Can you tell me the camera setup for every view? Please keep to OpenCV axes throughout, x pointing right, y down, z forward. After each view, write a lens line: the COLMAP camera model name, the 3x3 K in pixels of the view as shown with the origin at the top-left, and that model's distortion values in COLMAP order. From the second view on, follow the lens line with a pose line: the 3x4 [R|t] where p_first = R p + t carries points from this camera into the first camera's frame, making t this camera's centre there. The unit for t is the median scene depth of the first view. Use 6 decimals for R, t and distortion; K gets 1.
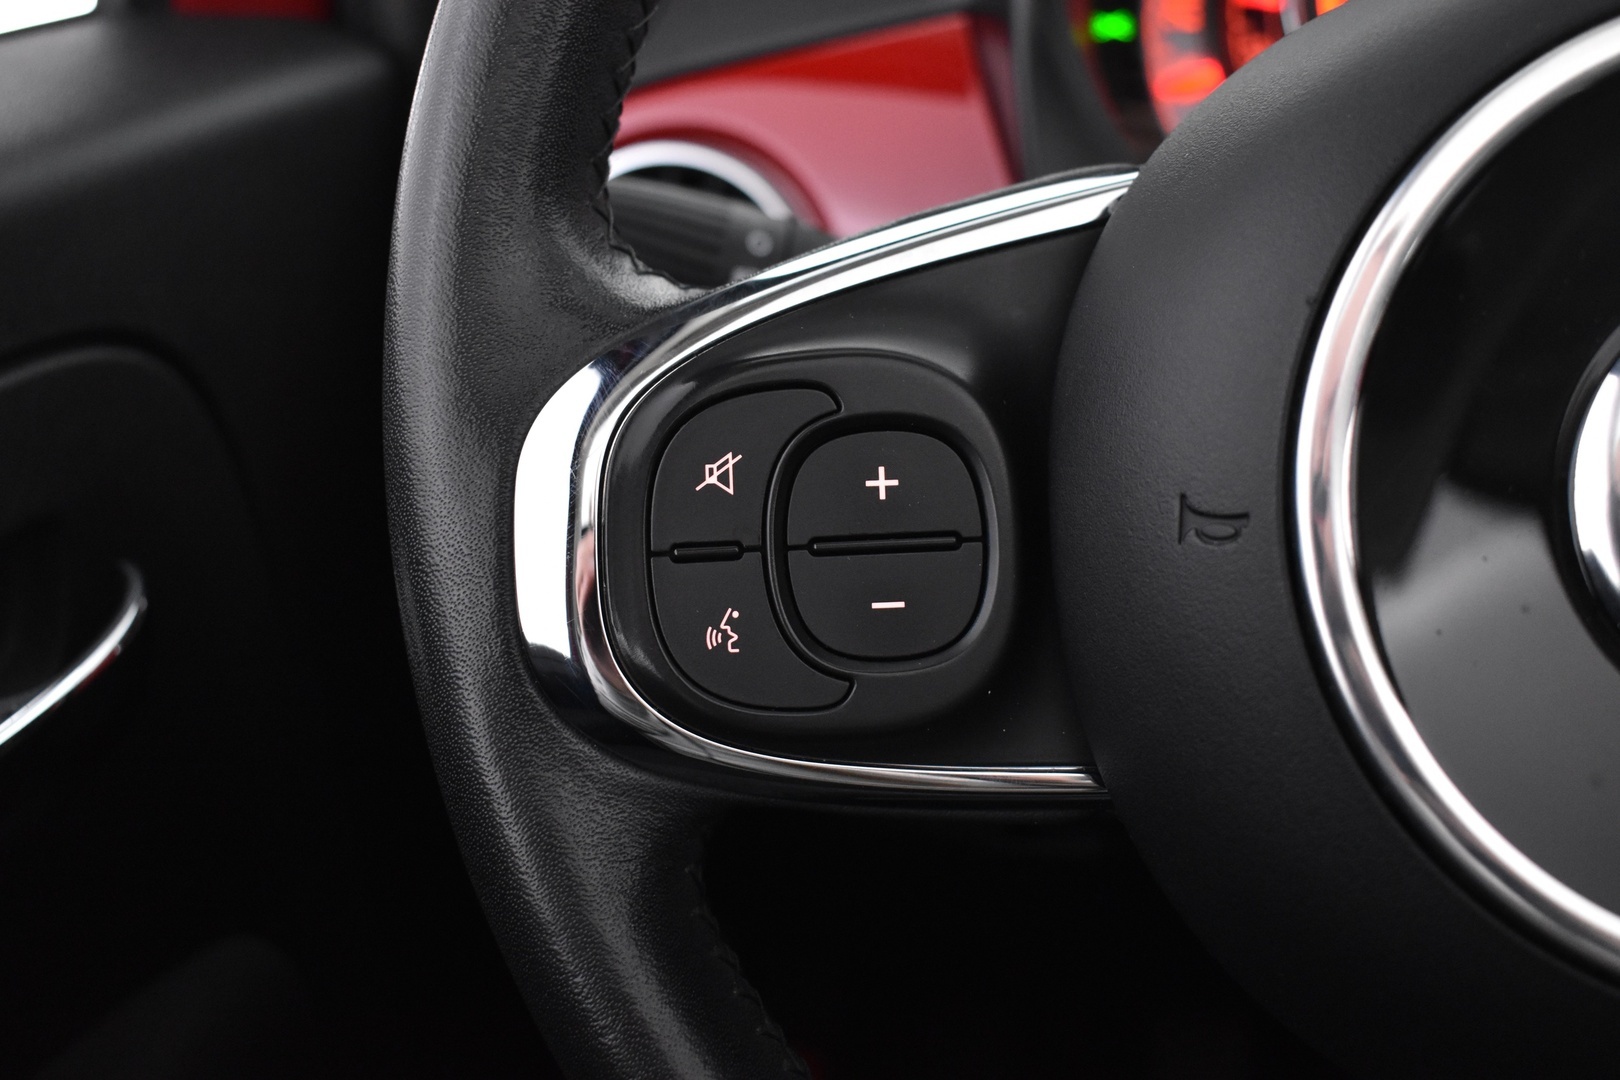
lens RADIAL K [[1873.1, 0, 816.5], [0, 1873.1, 515.8], [0, 0, 1]] dist [-0.057876, -0.031778]
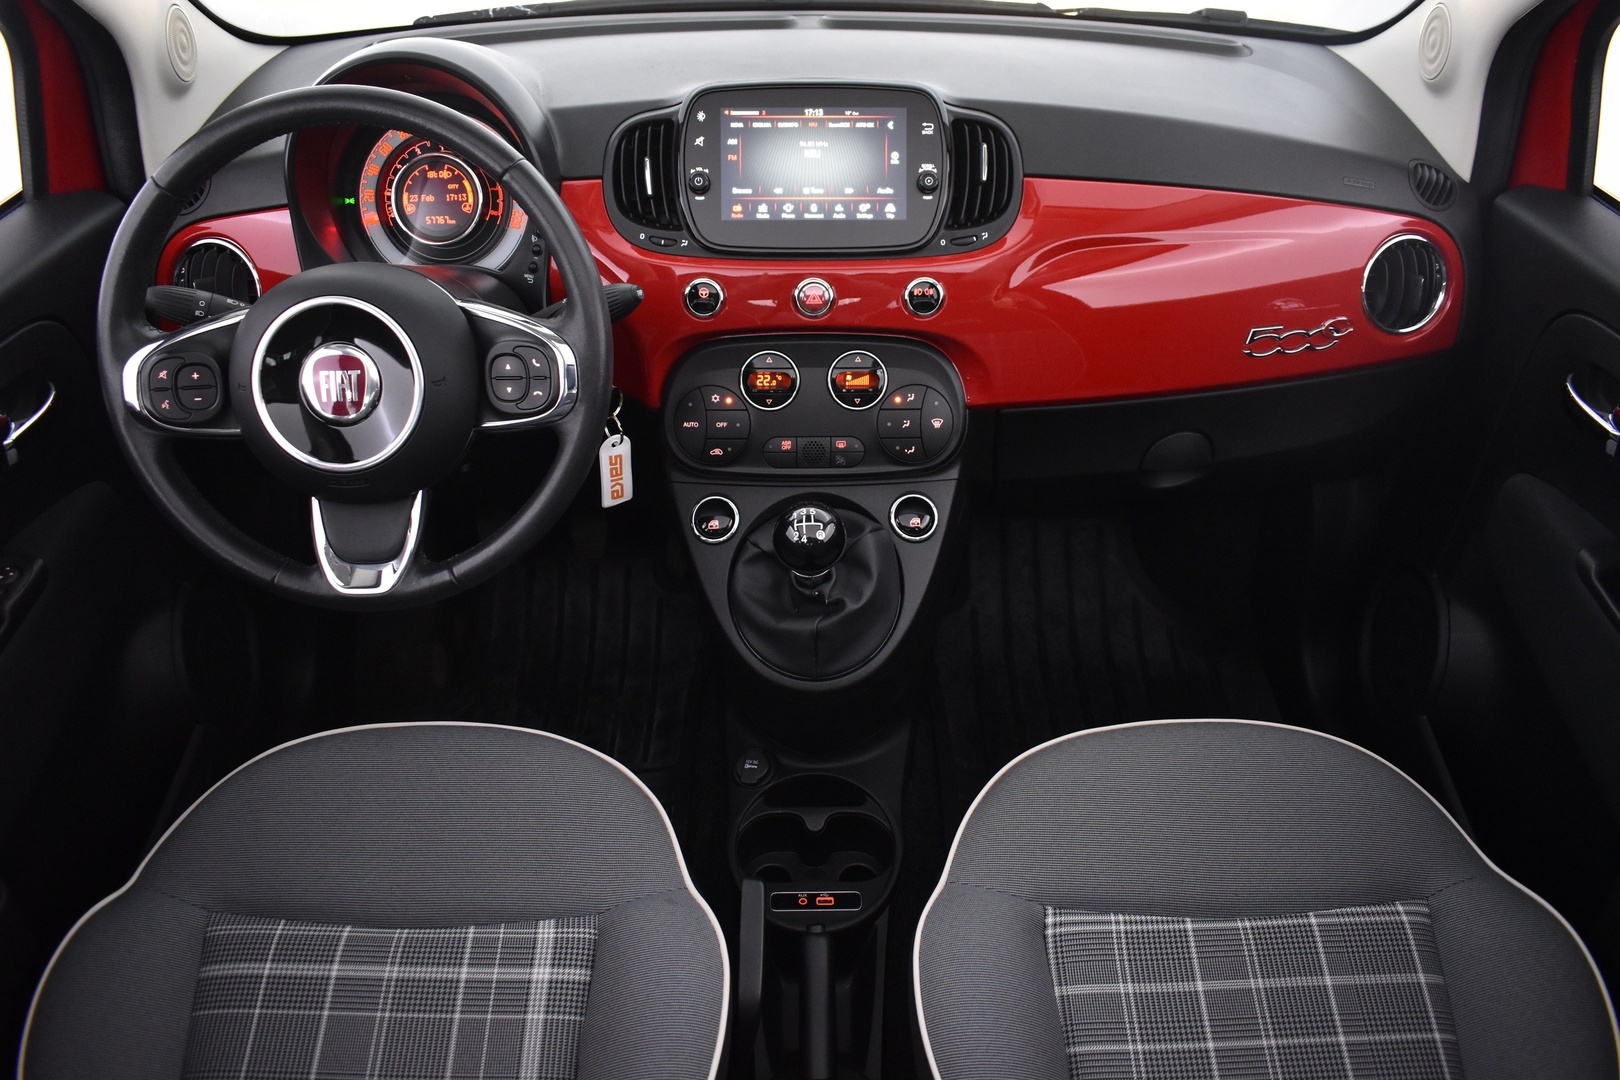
lens RADIAL K [[1259.7, 0, 807.4], [0, 1259.7, 511.8], [0, 0, 1]] dist [-0.090851, -0.002678]
pose [[0.978562, -0.022491, 0.204719, 0.993160], [-0.024792, 0.973926, 0.225507, -0.463181], [-0.204453, -0.225748, 0.952490, -2.697604]]
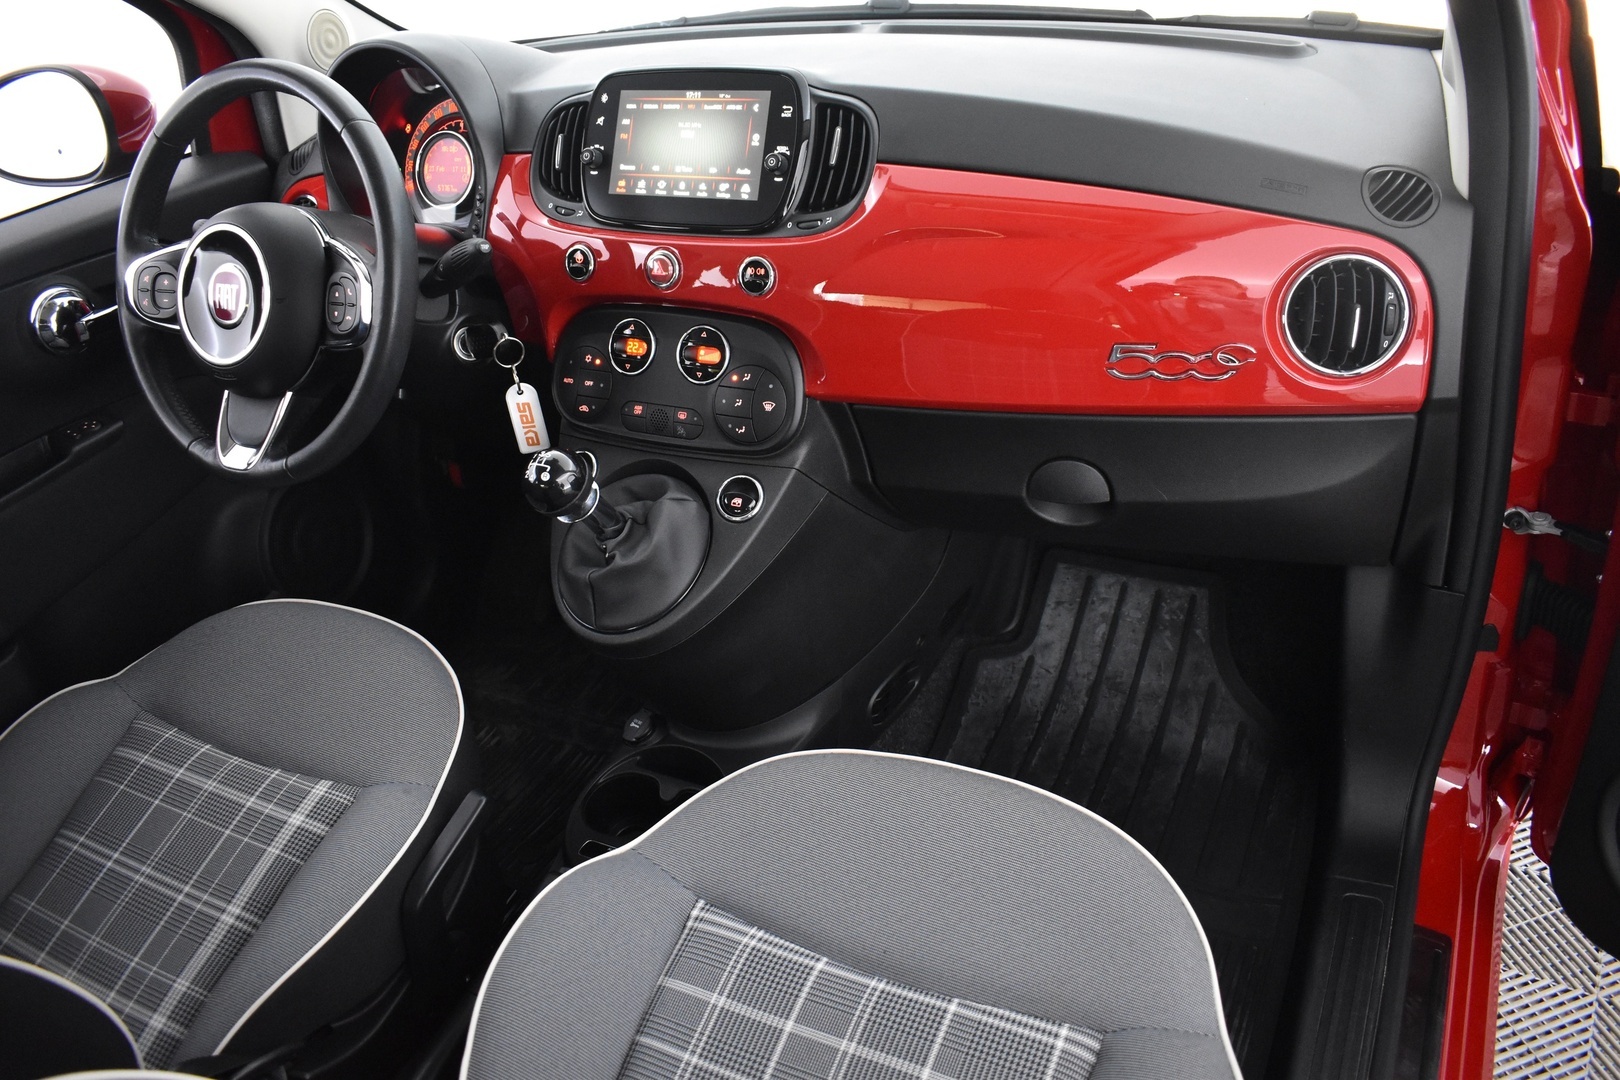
lens RADIAL K [[1259.7, 0, 807.4], [0, 1259.7, 511.8], [0, 0, 1]] dist [-0.090851, -0.002678]
pose [[0.958285, 0.148092, -0.244455, 3.440823], [-0.098584, 0.974070, 0.203637, -0.337353], [0.268273, -0.171043, 0.948037, -2.692496]]
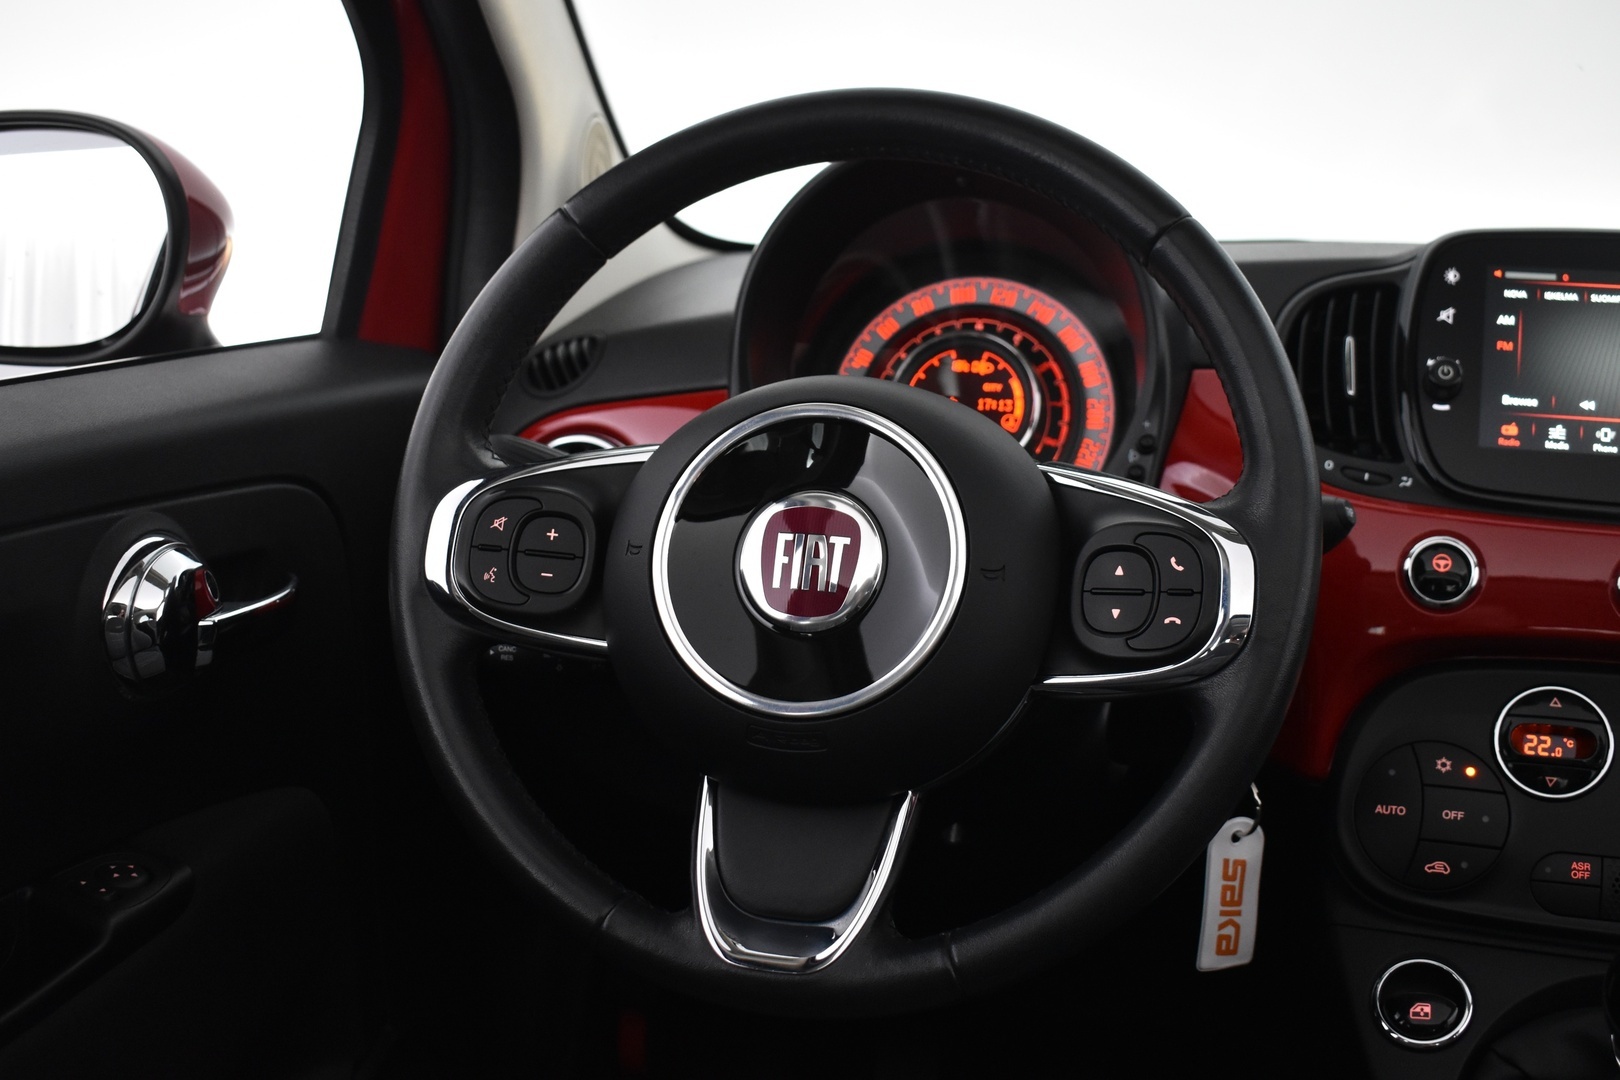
lens RADIAL K [[1873.1, 0, 816.5], [0, 1873.1, 515.8], [0, 0, 1]] dist [-0.057876, -0.031778]
pose [[0.988095, 0.139471, -0.064938, 0.632715], [-0.148332, 0.975656, -0.161531, 0.367884], [0.040828, 0.169241, 0.984729, -1.890942]]
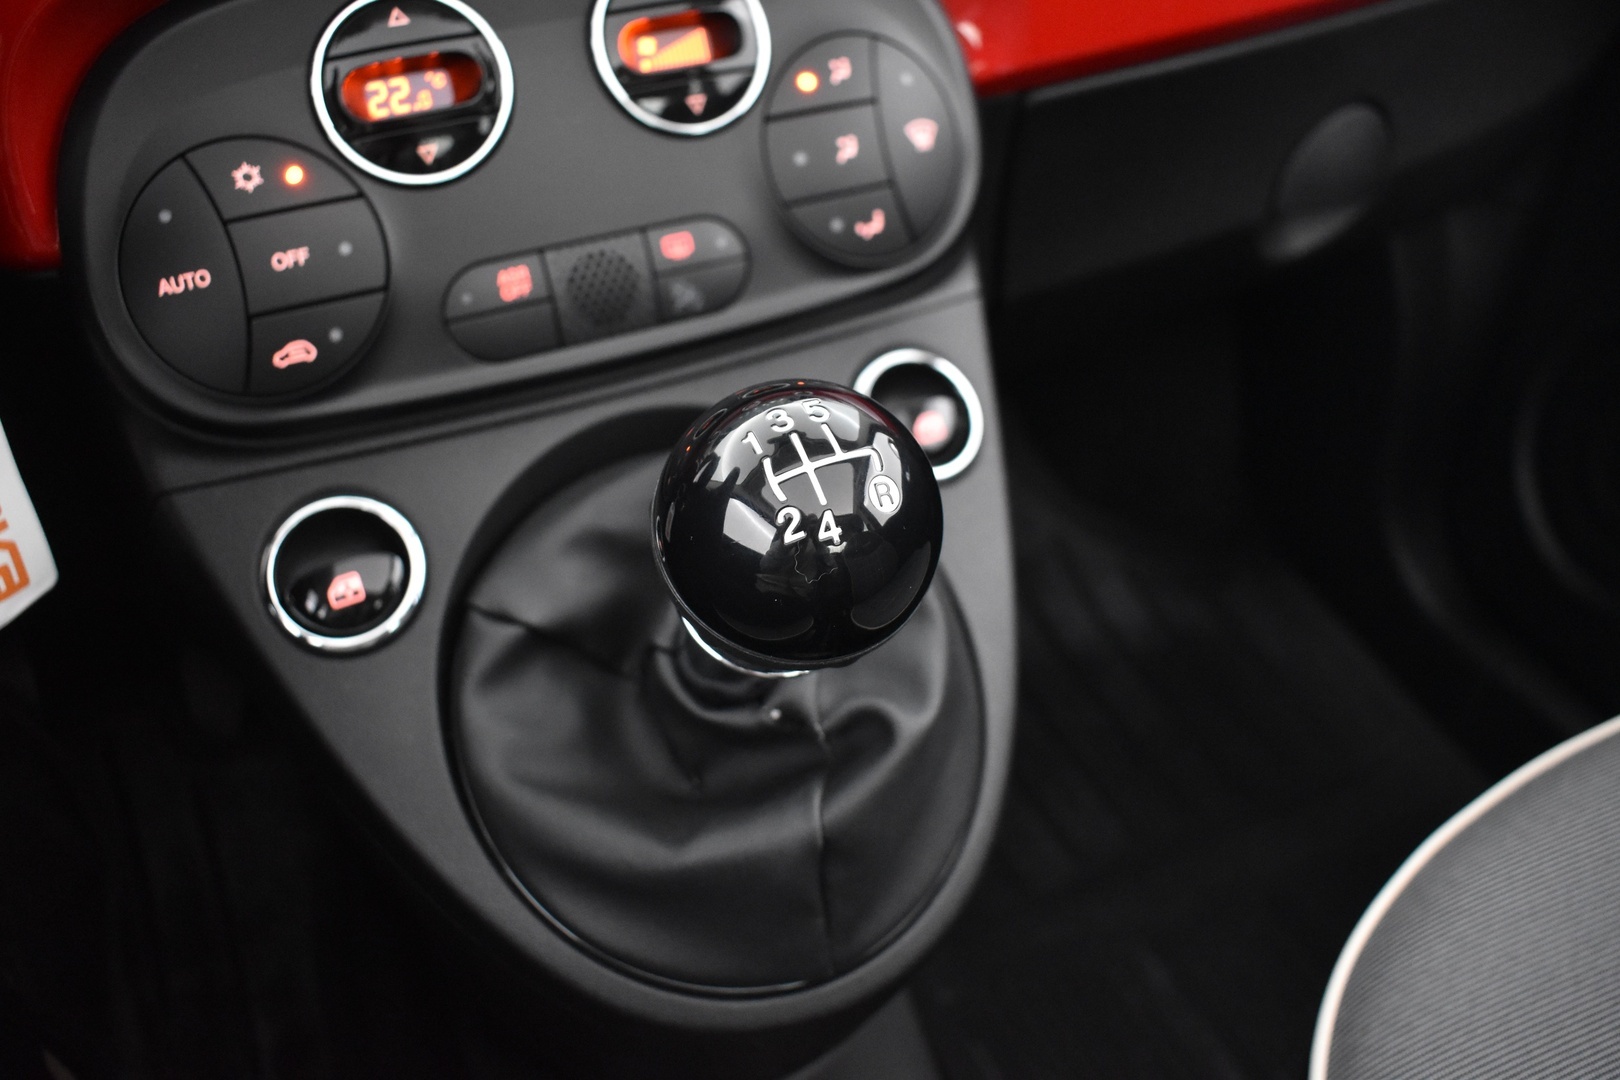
lens RADIAL K [[1485.4, 0, 811.2], [0, 1485.4, 519.2], [0, 0, 1]] dist [-0.086717, -0.003004]
pose [[0.817900, -0.263249, 0.511605, 1.184008], [0.147662, 0.955449, 0.255565, 0.146308], [-0.556090, -0.133482, 0.820333, -0.147106]]
